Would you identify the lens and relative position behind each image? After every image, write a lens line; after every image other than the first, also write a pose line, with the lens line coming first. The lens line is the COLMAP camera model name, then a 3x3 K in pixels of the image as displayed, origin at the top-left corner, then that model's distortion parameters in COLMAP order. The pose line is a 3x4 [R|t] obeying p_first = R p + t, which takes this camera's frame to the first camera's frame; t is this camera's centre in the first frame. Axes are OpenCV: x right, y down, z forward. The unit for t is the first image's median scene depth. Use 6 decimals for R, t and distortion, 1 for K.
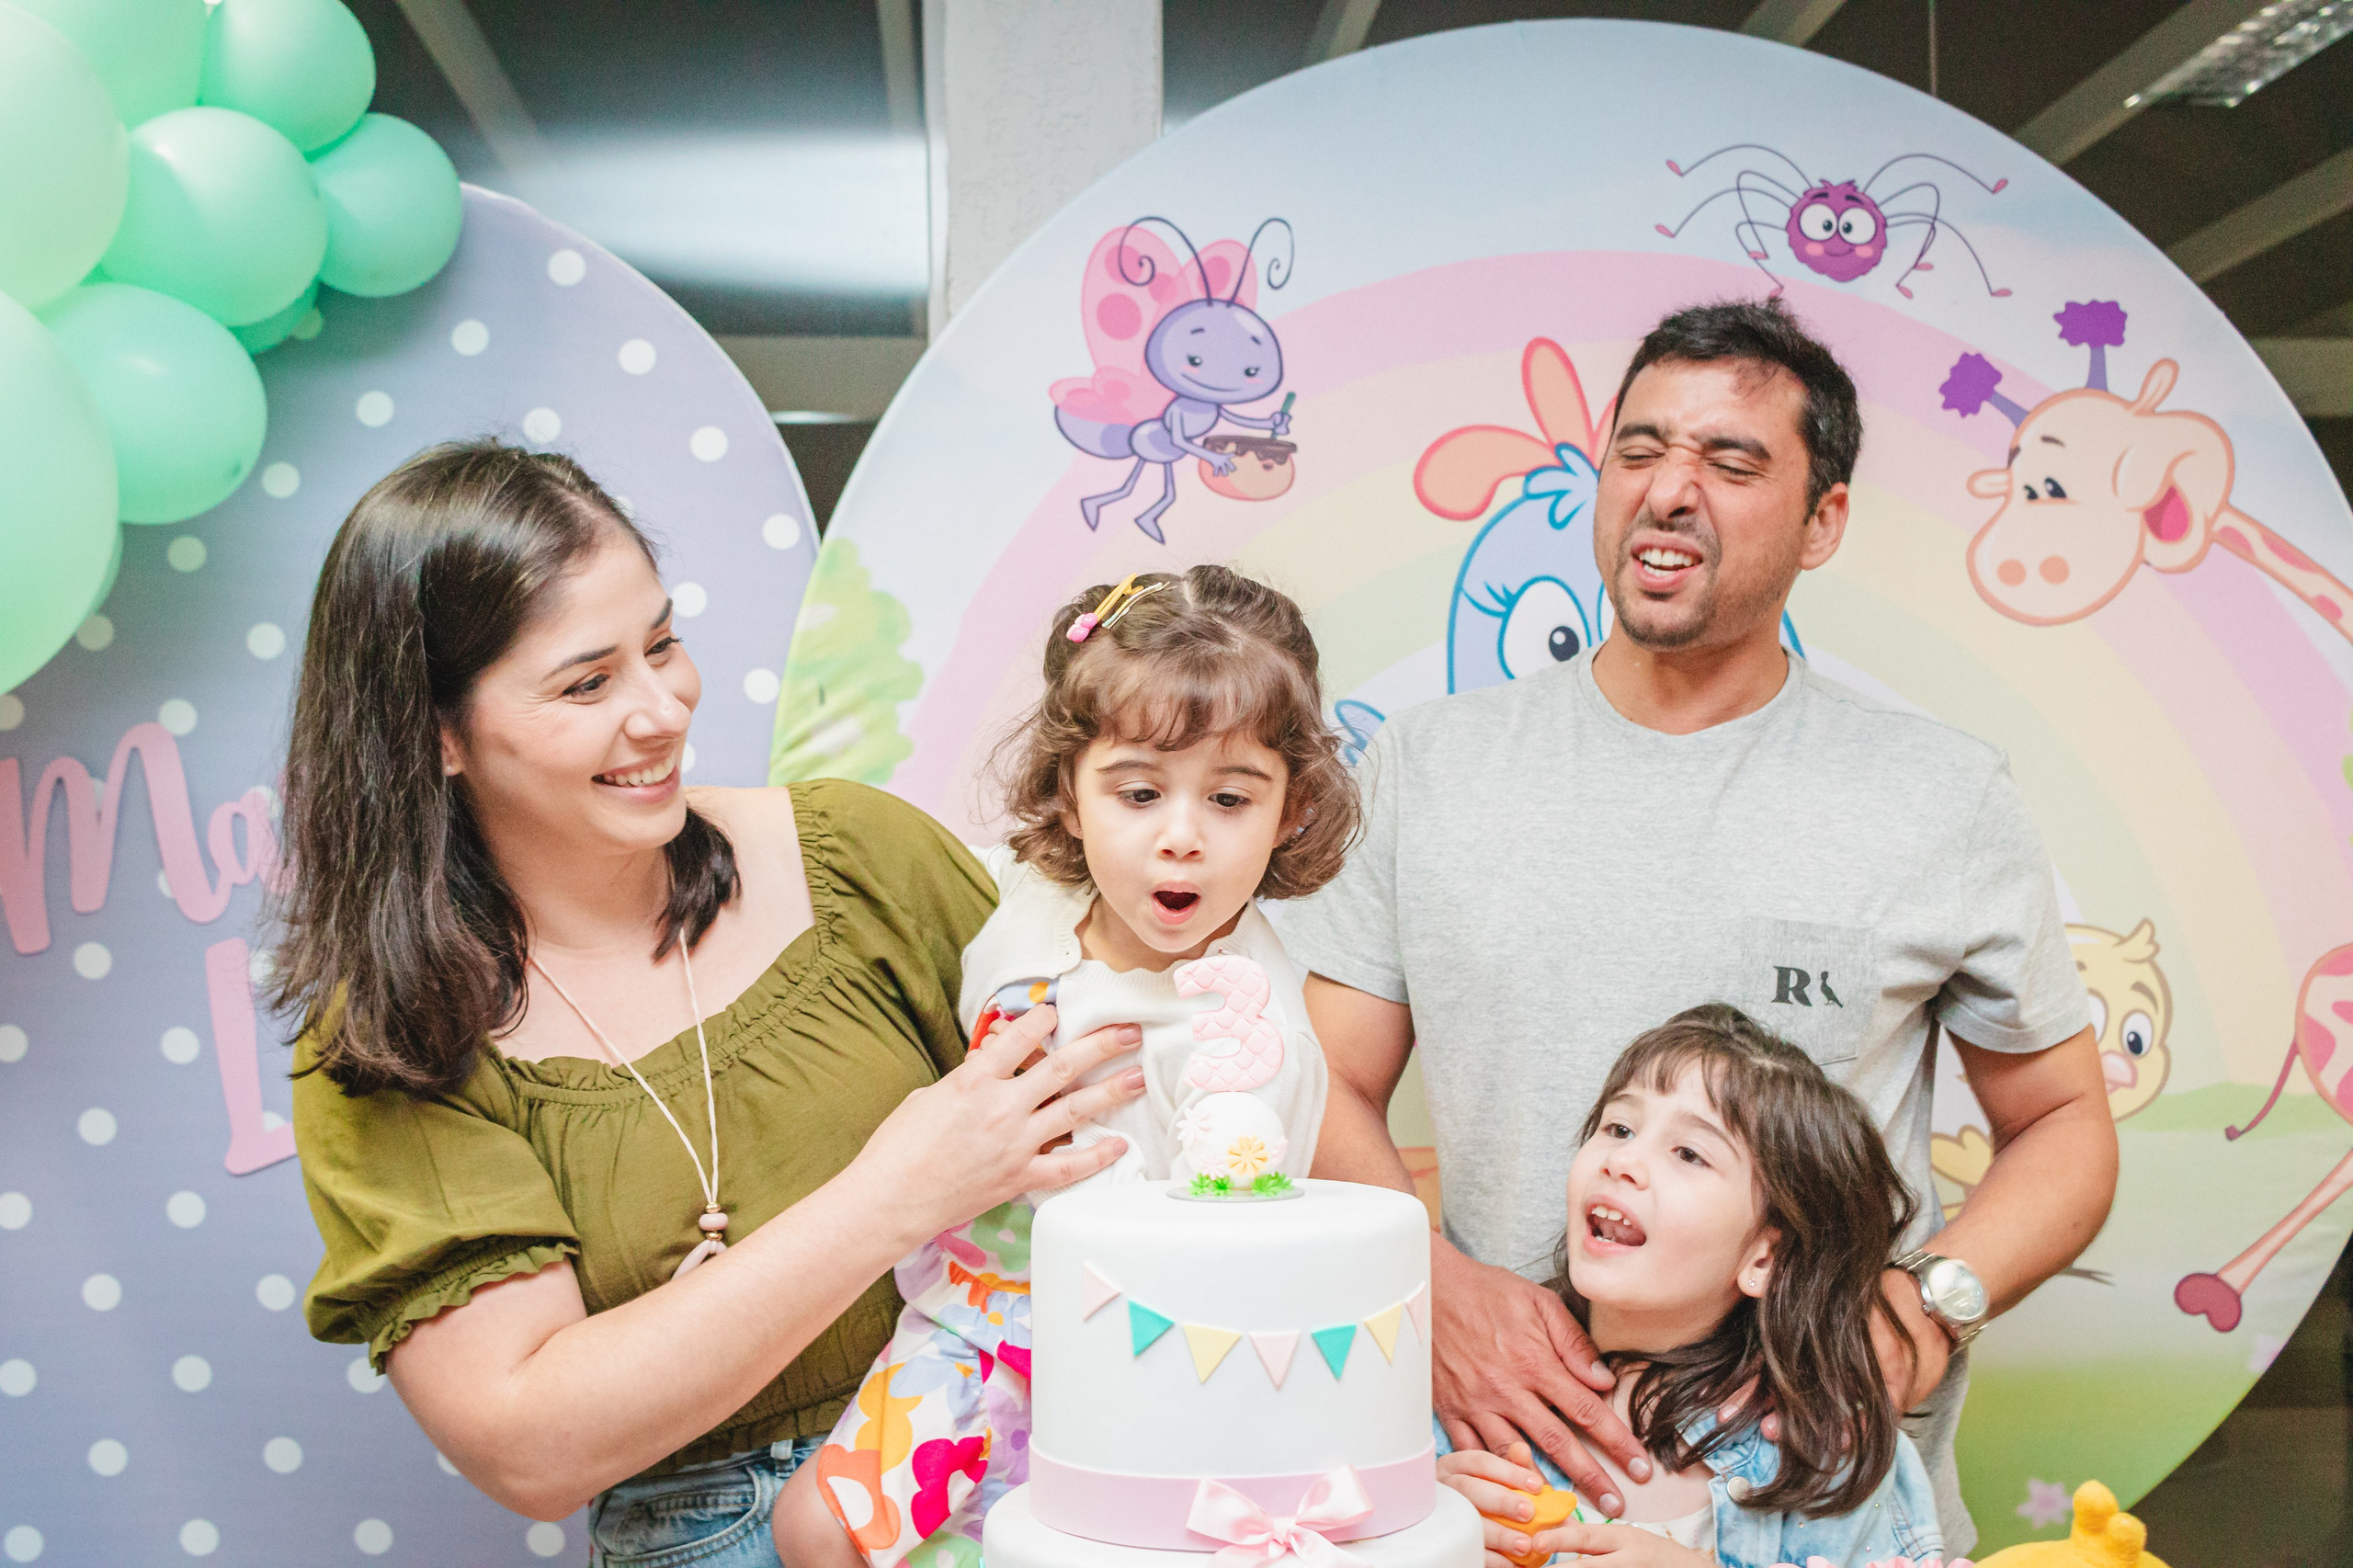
lens RADIAL K [[2615.3, 0, 1186.2], [0, 2615.3, 798.0], [0, 0, 1]] dist [0.010417, 0.000000]
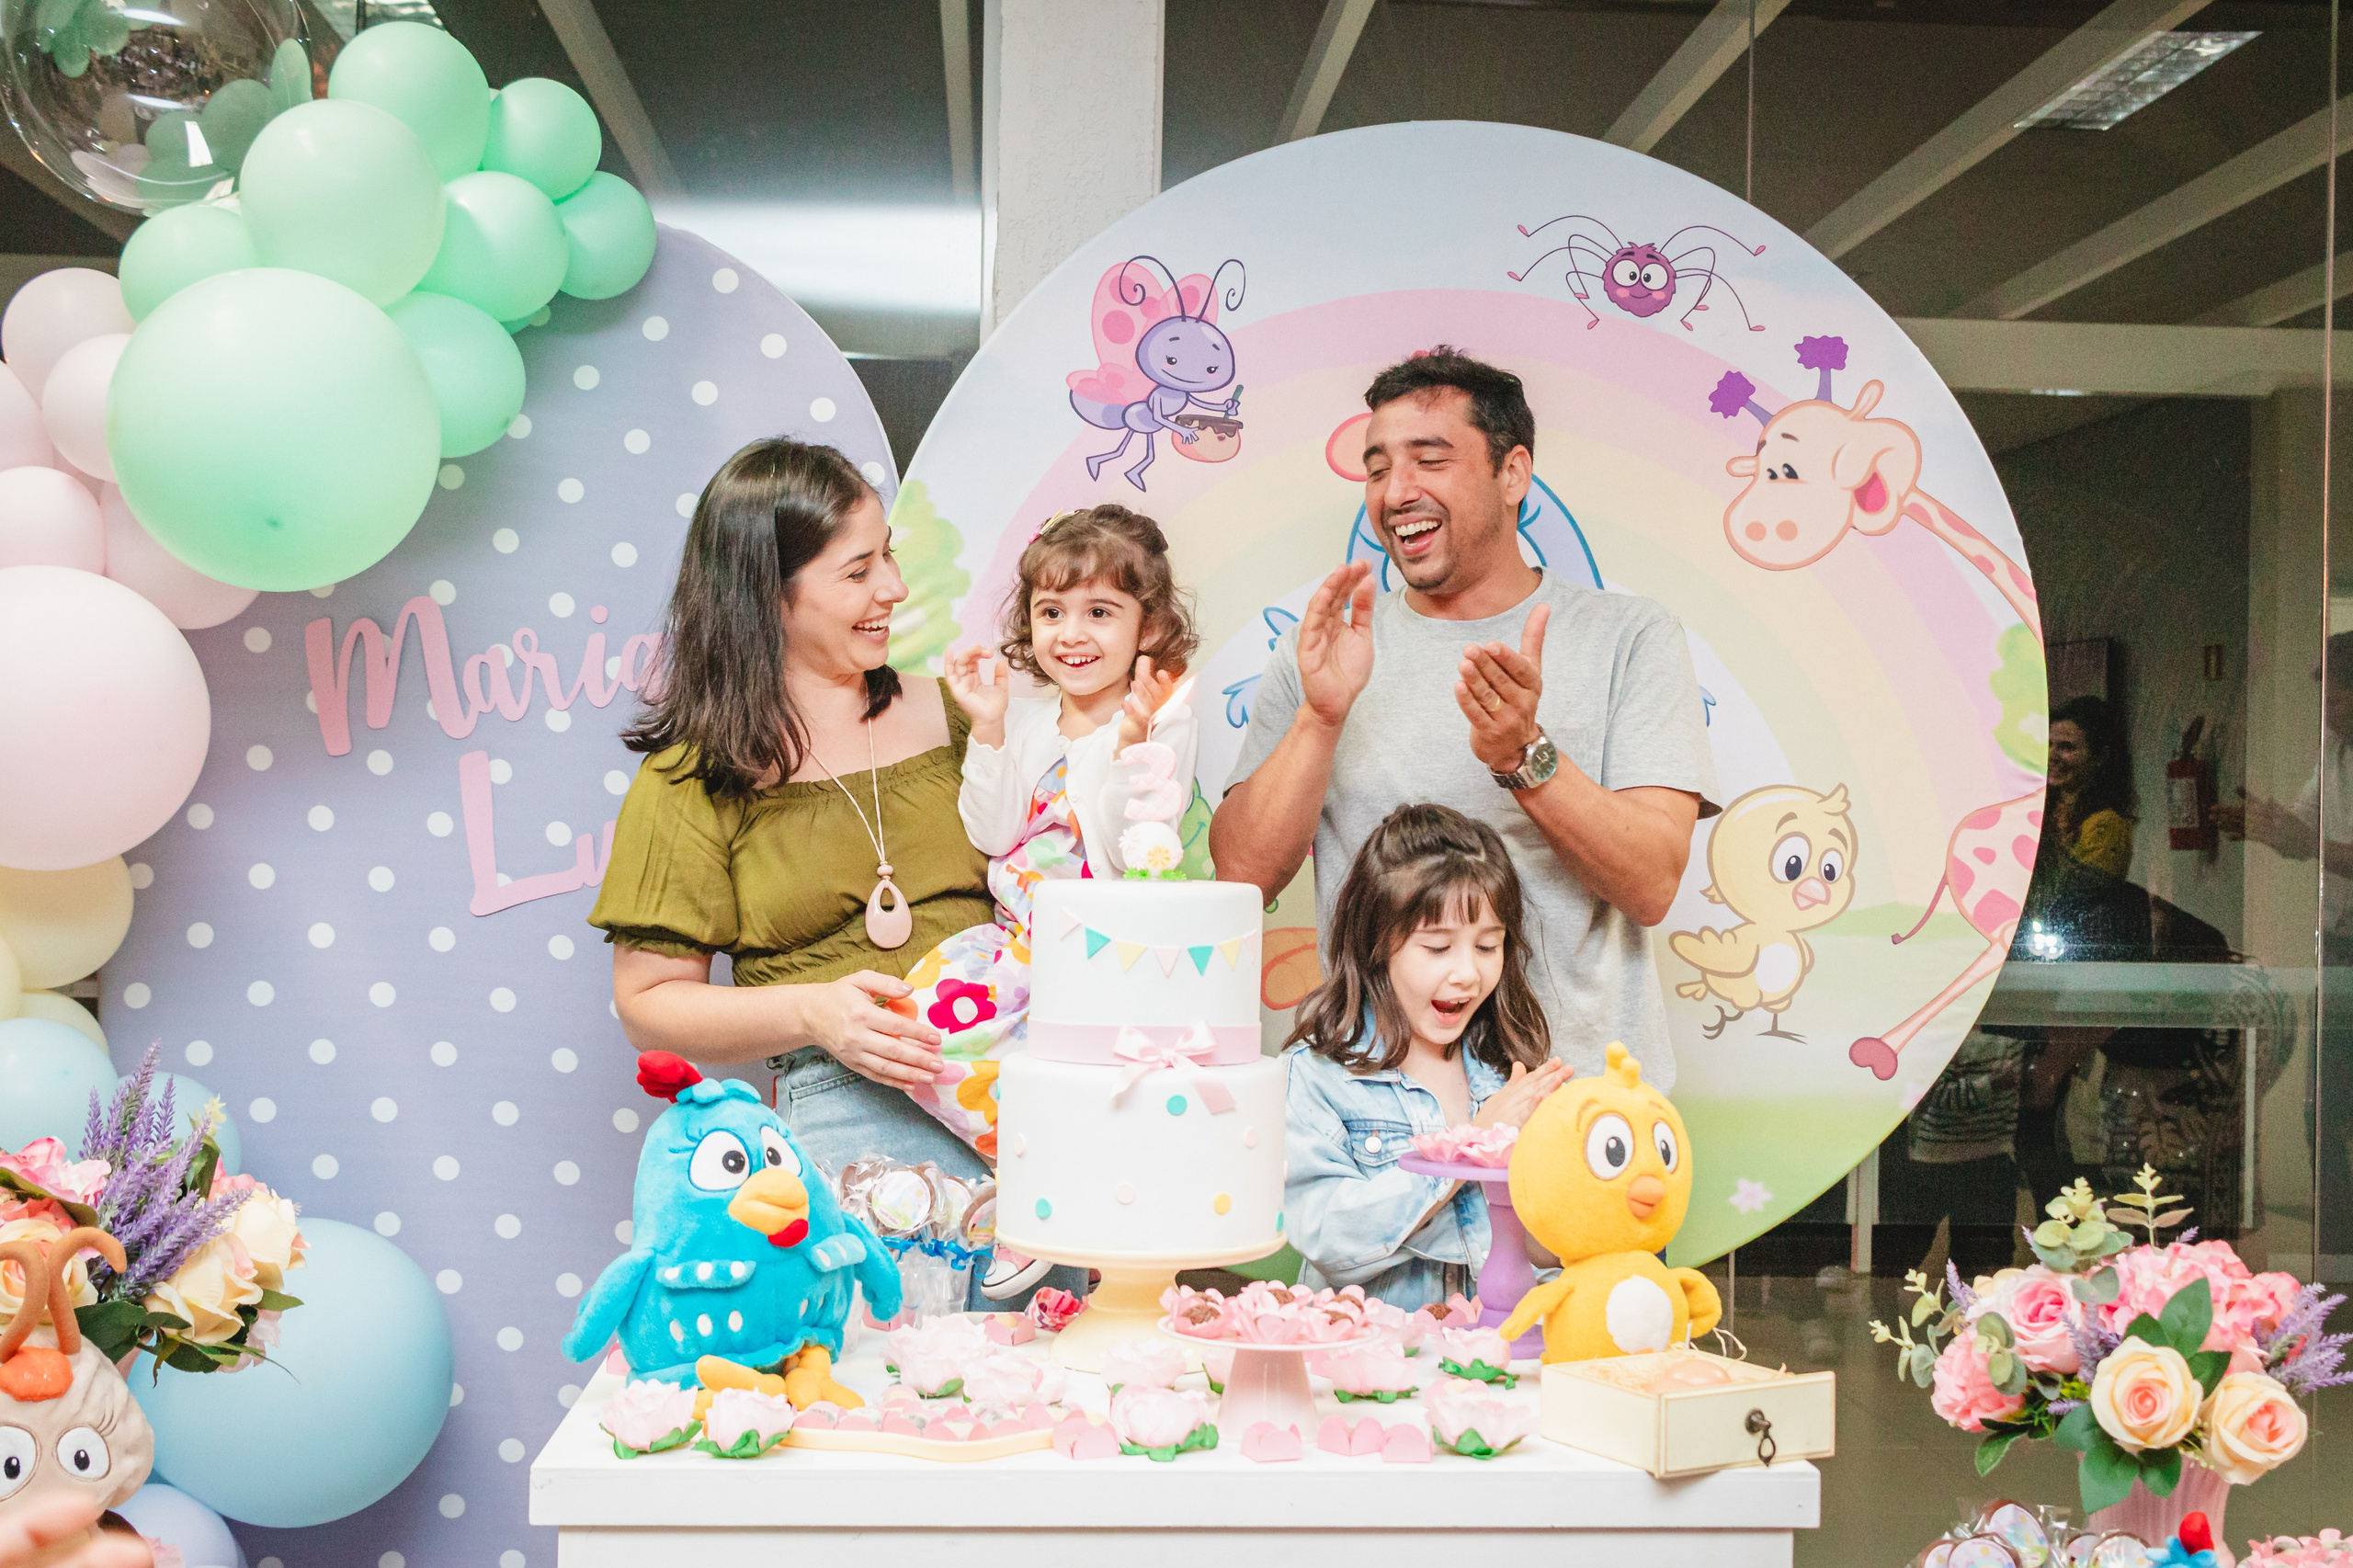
lens RADIAL K [[2330.0, 0, 1158.9], [0, 2330.0, 783.4], [0, 0, 1]] dist [0.010320, 0.000000]
pose [[0.999363, 0.033084, -0.013345, 0.020447], [-0.032702, 0.999077, 0.027864, 0.023554], [0.014254, -0.027410, 0.999523, -0.247207]]
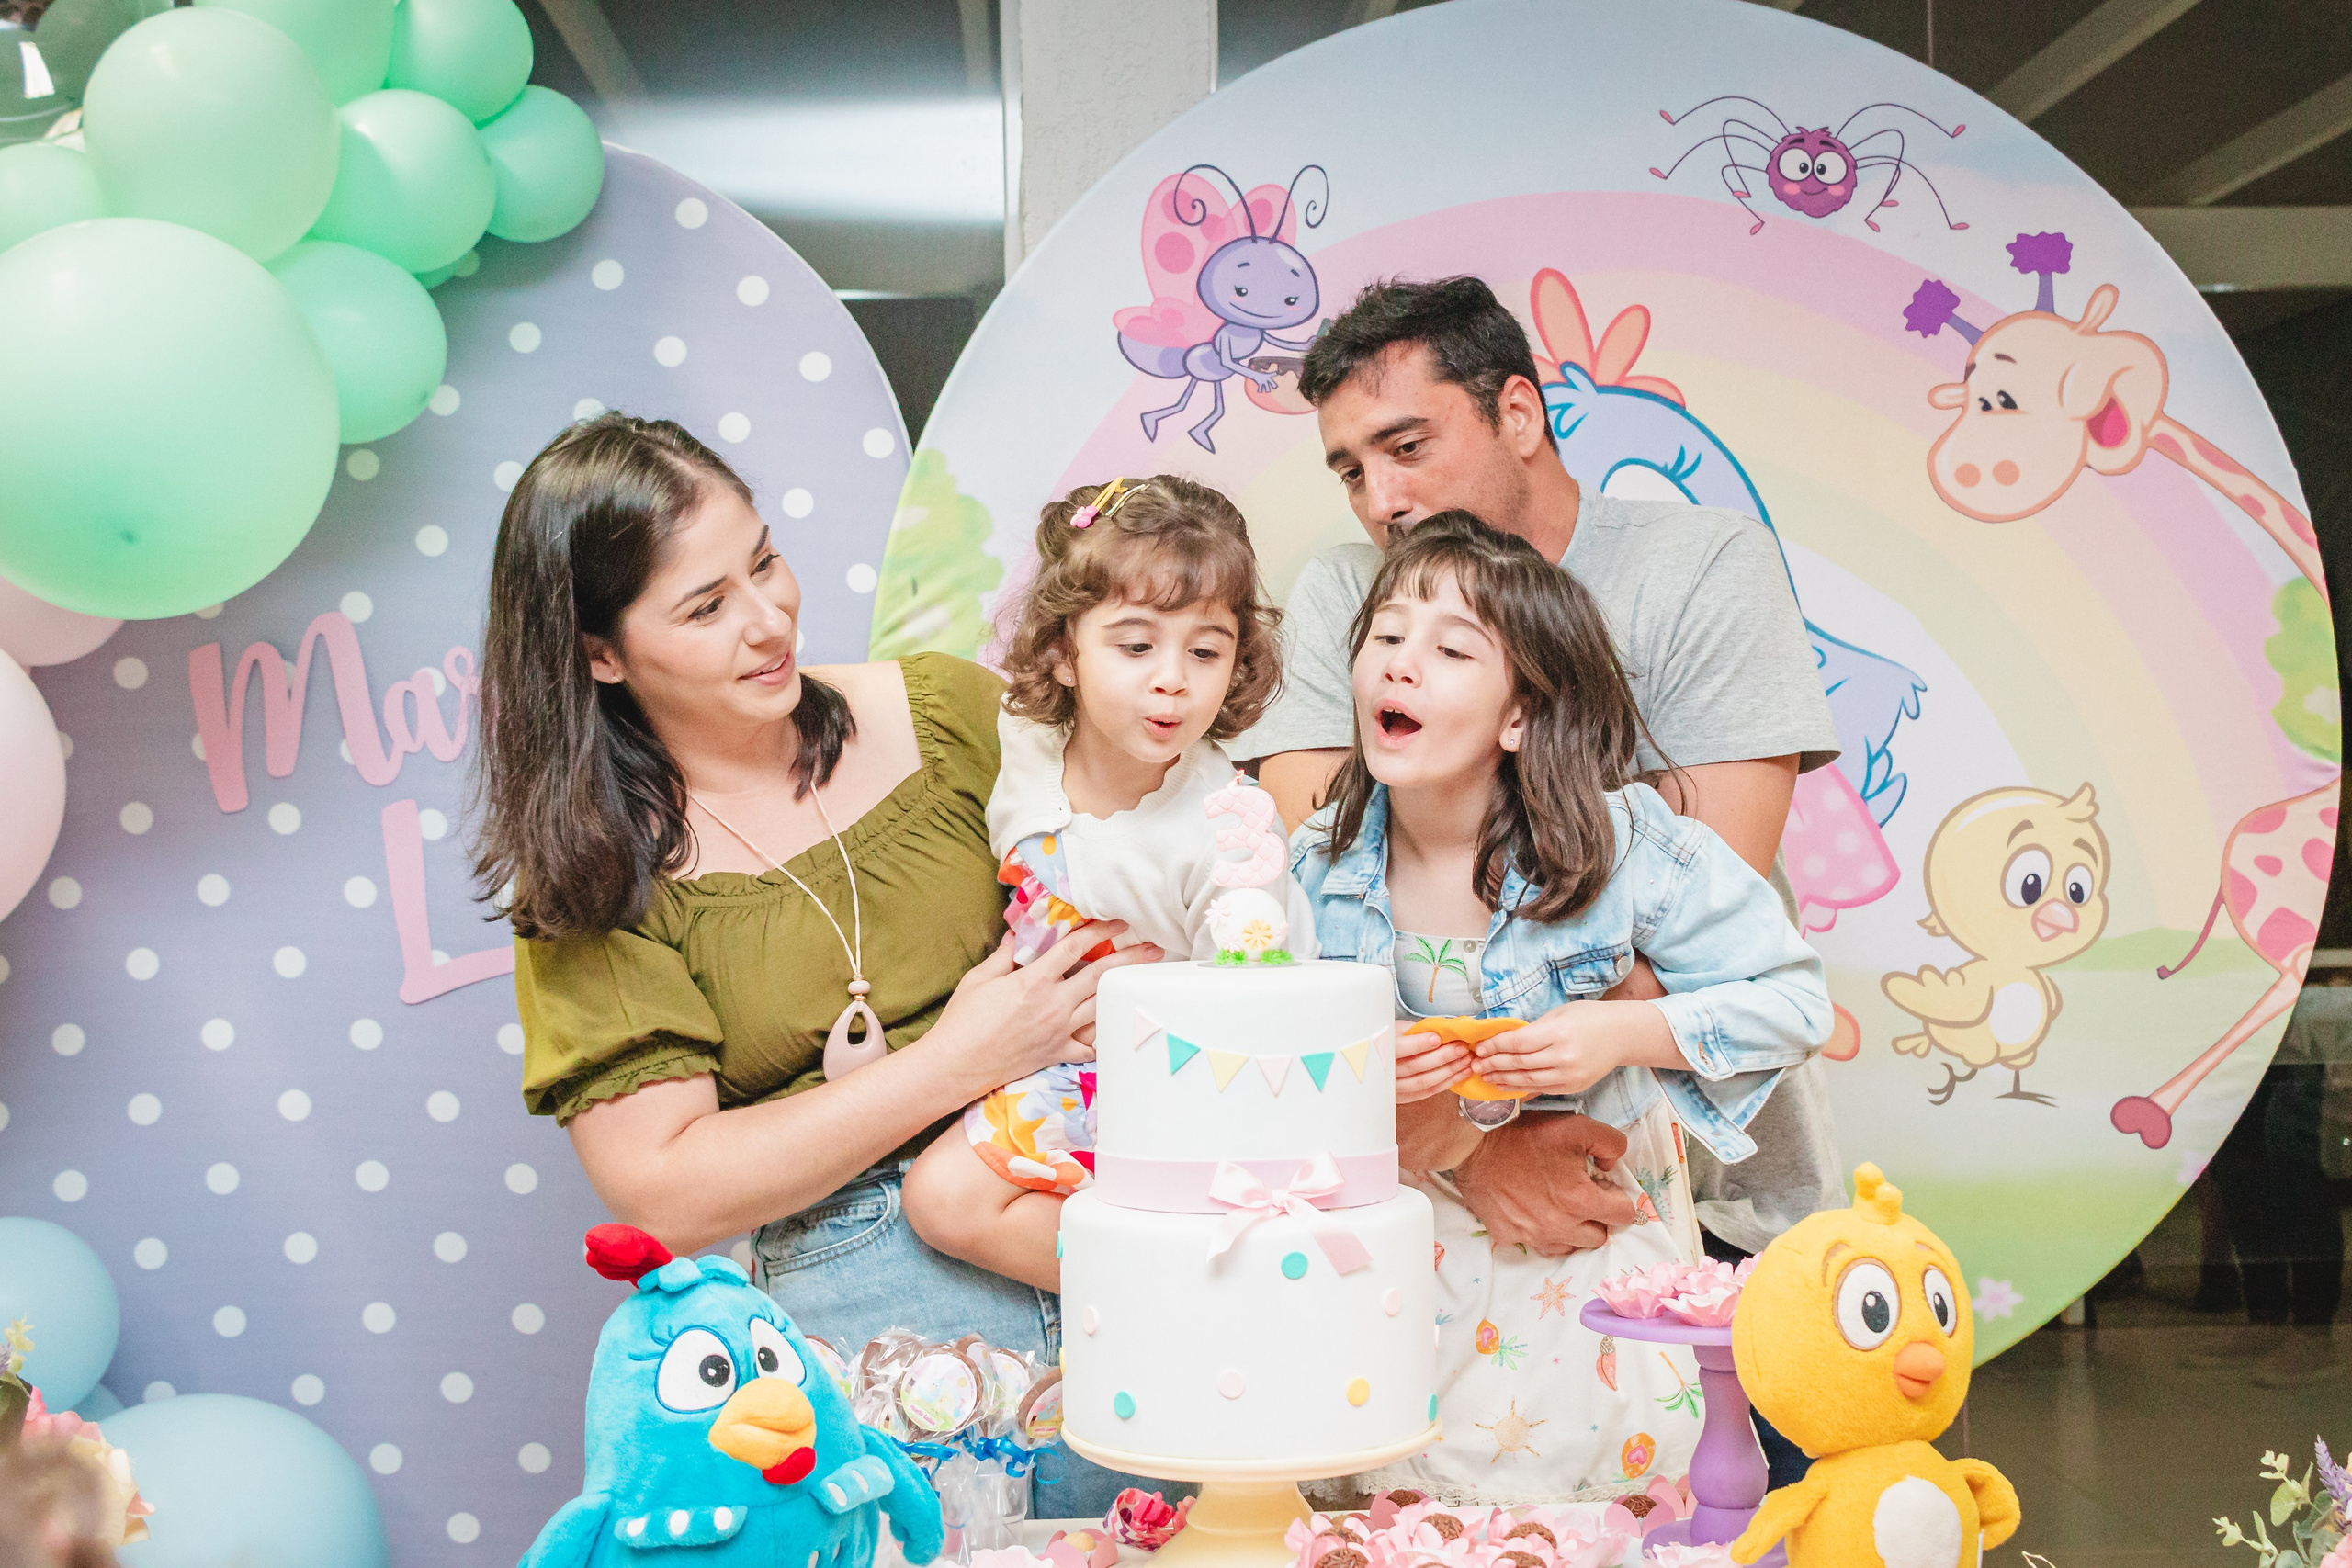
lens RADIAL K [[2684.0, 0, 1201.1], [0, 2684.0, 710.8], [0, 0, 1]] dist [0.014996, 0.000000]
pose [[0.999723, -0.001402, -0.023485, 0.012935], [0.001516, 0.999987, 0.004826, 0.009269], [0.023477, -0.004861, 0.999713, -0.166258]]
